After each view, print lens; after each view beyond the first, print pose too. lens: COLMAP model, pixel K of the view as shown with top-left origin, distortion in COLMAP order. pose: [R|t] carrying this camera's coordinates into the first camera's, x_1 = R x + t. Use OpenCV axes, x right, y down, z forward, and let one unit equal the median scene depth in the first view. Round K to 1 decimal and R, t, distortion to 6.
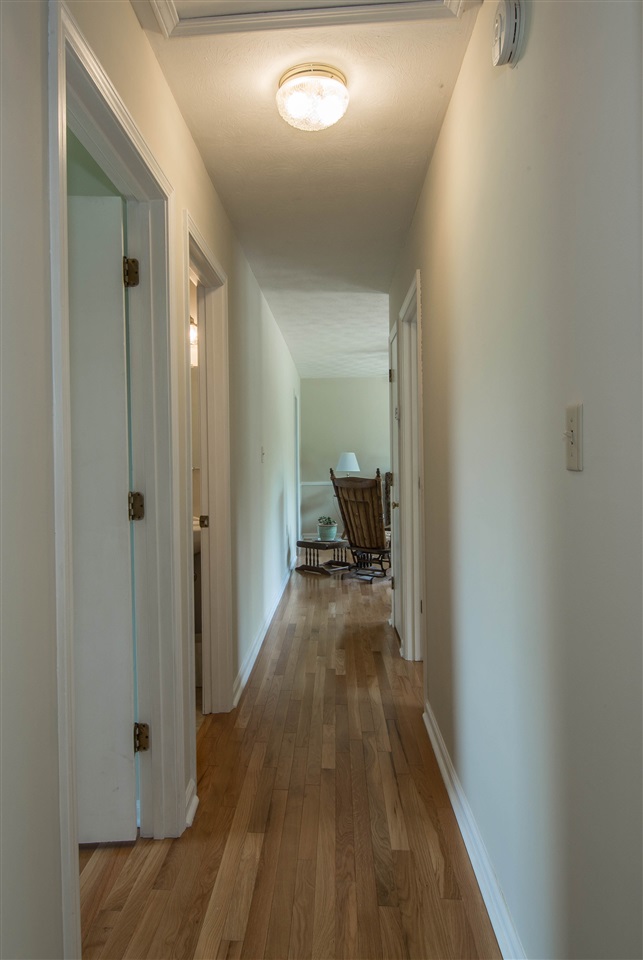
lens RADIAL K [[422.0, 0, 316.7], [0, 422.0, 459.1], [0, 0, 1]] dist [-0.002914, -0.000646]
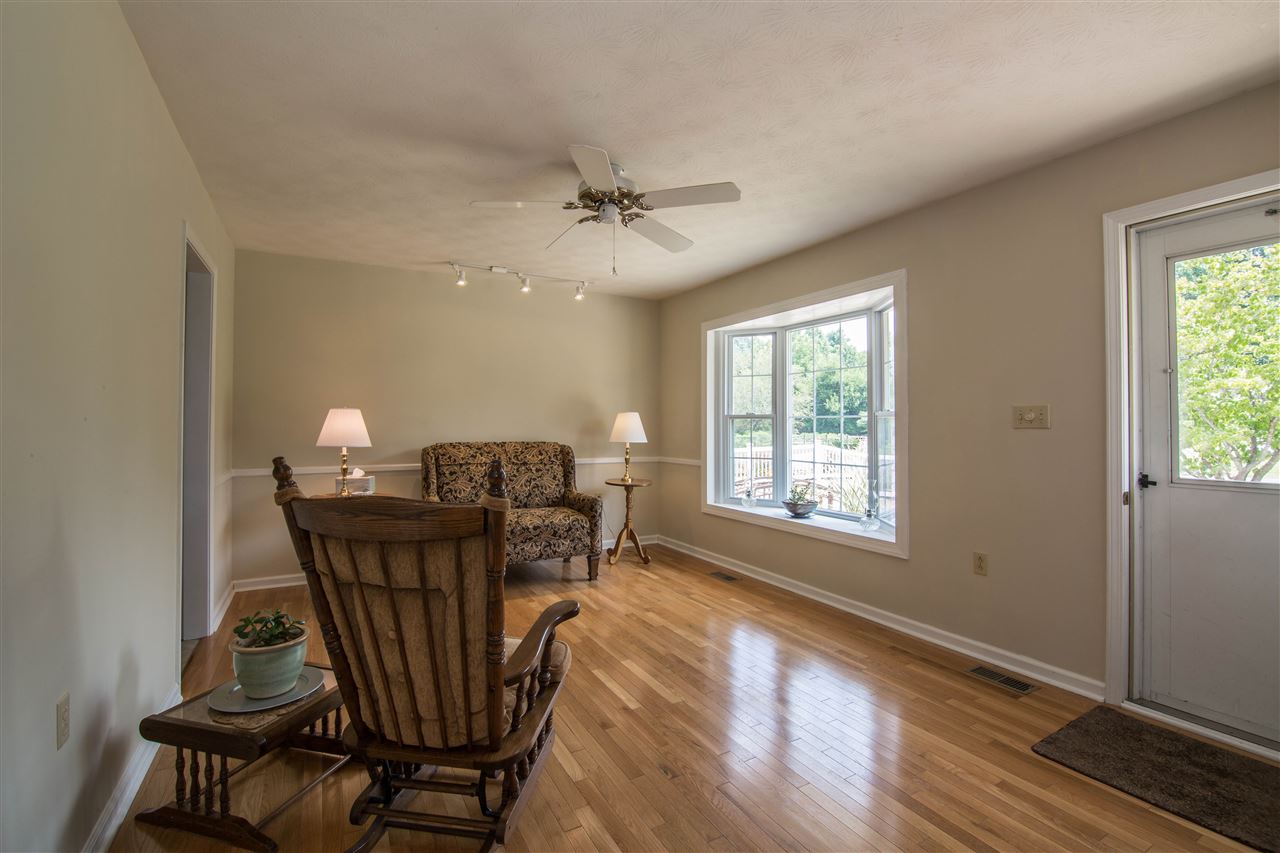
lens RADIAL K [[562.7, 0, 638.8], [0, 562.7, 416.7], [0, 0, 1]] dist [-0.002914, -0.000646]
pose [[0.850729, 0.015064, 0.525388, 0.040723], [-0.001365, 0.999649, -0.026451, 0.005616], [-0.525602, 0.021786, 0.850451, 0.611621]]
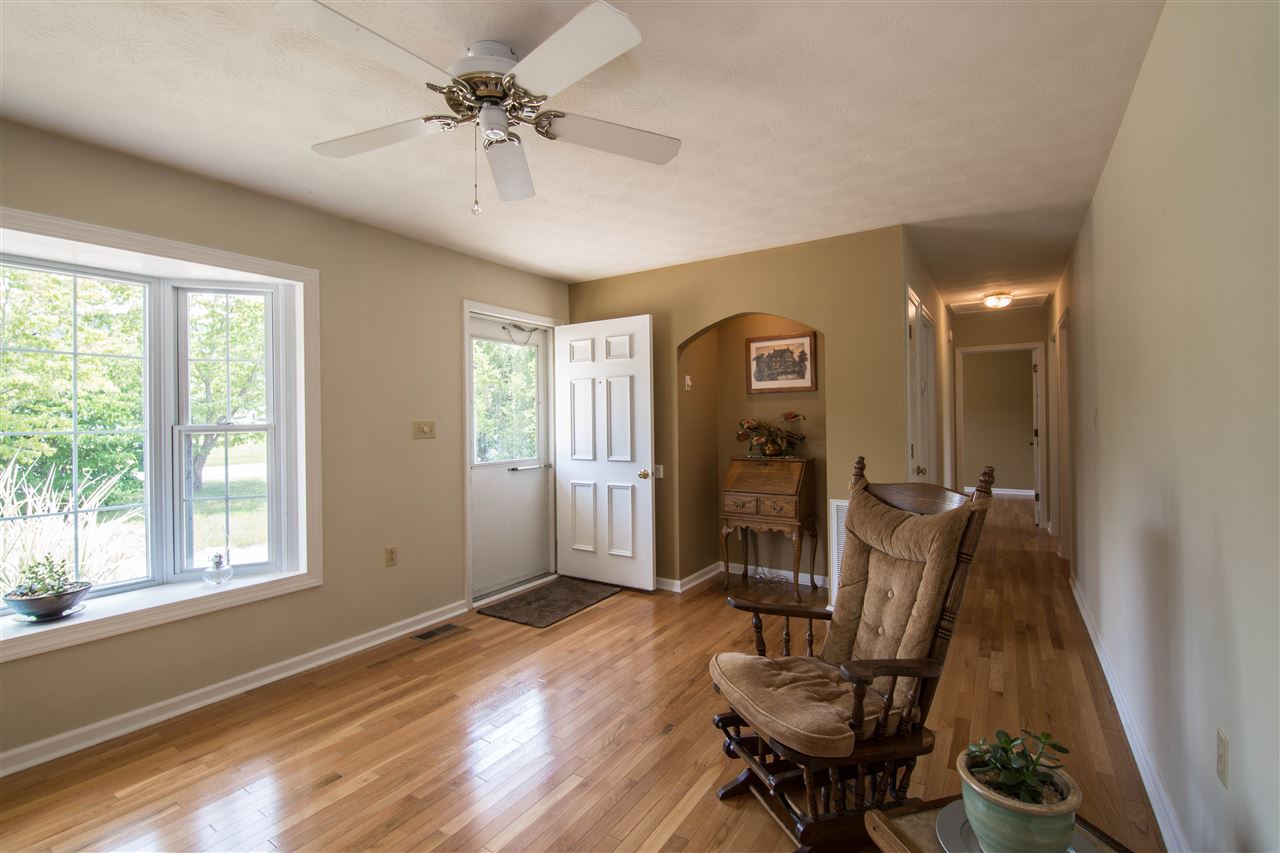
lens RADIAL K [[562.7, 0, 638.8], [0, 562.7, 416.7], [0, 0, 1]] dist [-0.002914, -0.000646]
pose [[-0.857222, 0.028053, 0.514182, 0.042579], [0.029712, 0.999546, -0.005000, -0.011013], [-0.514088, 0.010991, -0.857667, 1.244723]]
